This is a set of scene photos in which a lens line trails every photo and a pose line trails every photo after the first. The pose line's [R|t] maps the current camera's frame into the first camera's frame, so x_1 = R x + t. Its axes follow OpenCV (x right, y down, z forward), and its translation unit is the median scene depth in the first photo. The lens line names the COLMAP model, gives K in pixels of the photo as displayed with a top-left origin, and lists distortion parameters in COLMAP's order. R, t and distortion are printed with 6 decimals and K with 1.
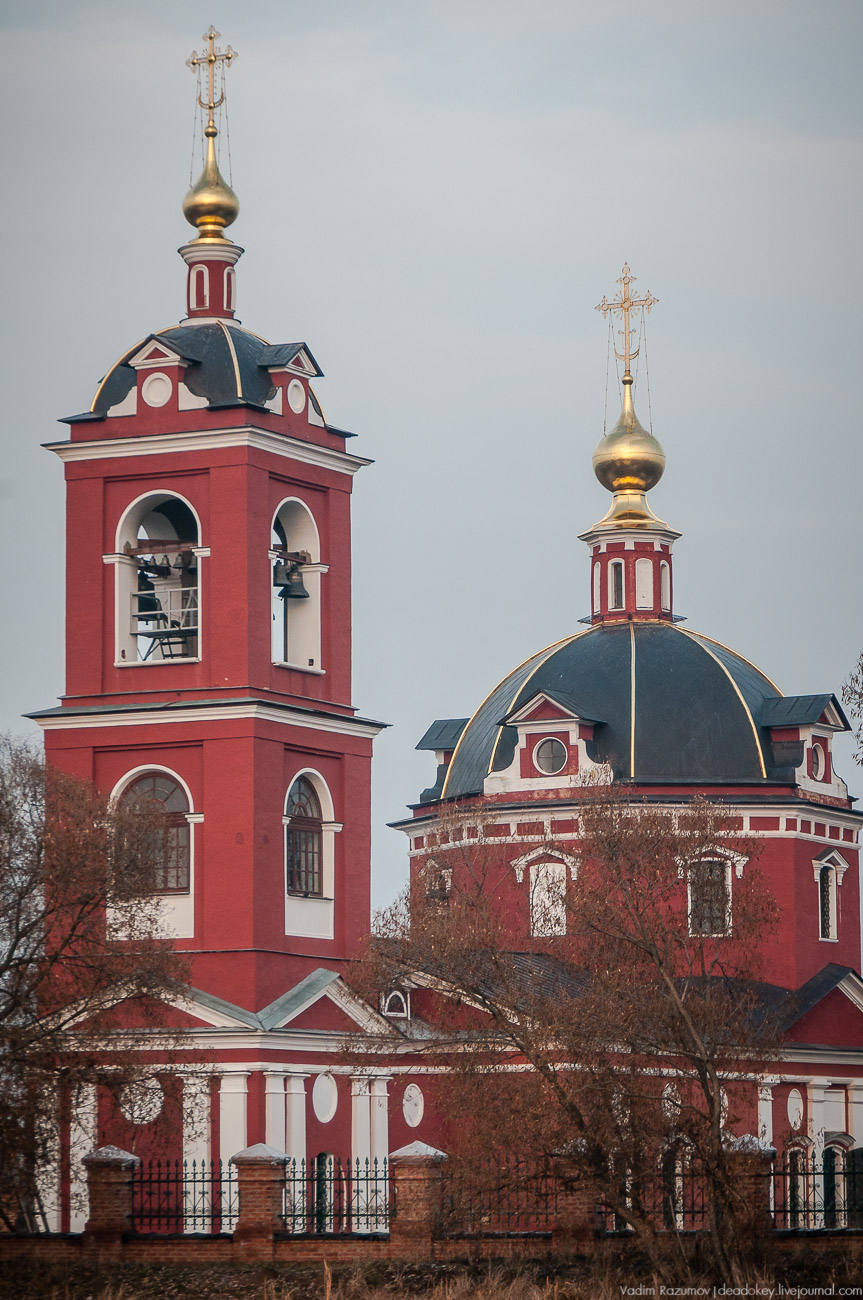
lens RADIAL K [[4273.4, 0, 432.5], [0, 4273.4, 648.0], [0, 0, 1]] dist [-0.054150, 0.000000]
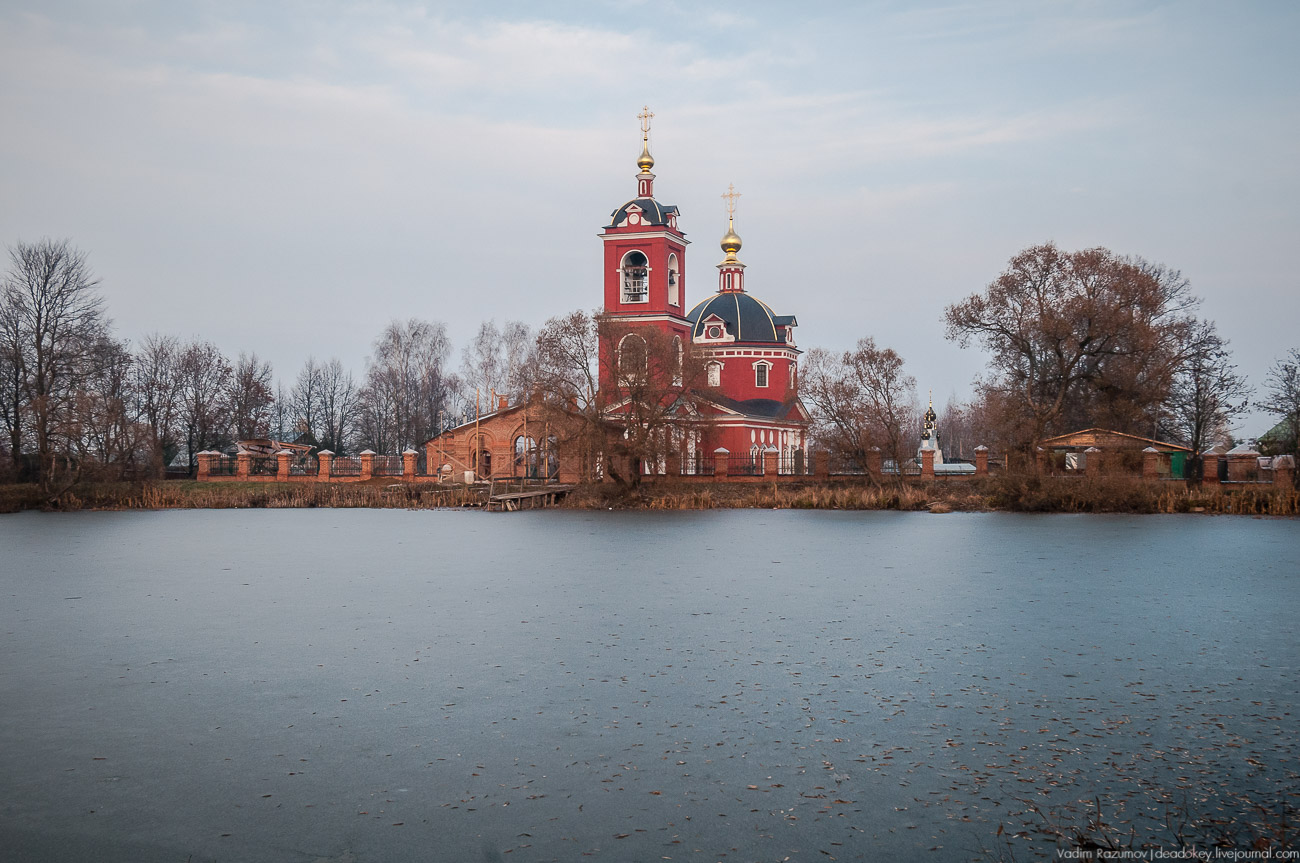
lens RADIAL K [[1301.8, 0, 648.3], [0, 1301.8, 437.4], [0, 0, 1]] dist [0.009499, 0.000000]
pose [[0.989763, 0.006696, 0.142560, -0.190616], [-0.022019, 0.994103, 0.106183, 0.000003], [-0.141009, -0.108236, 0.984074, -0.003499]]
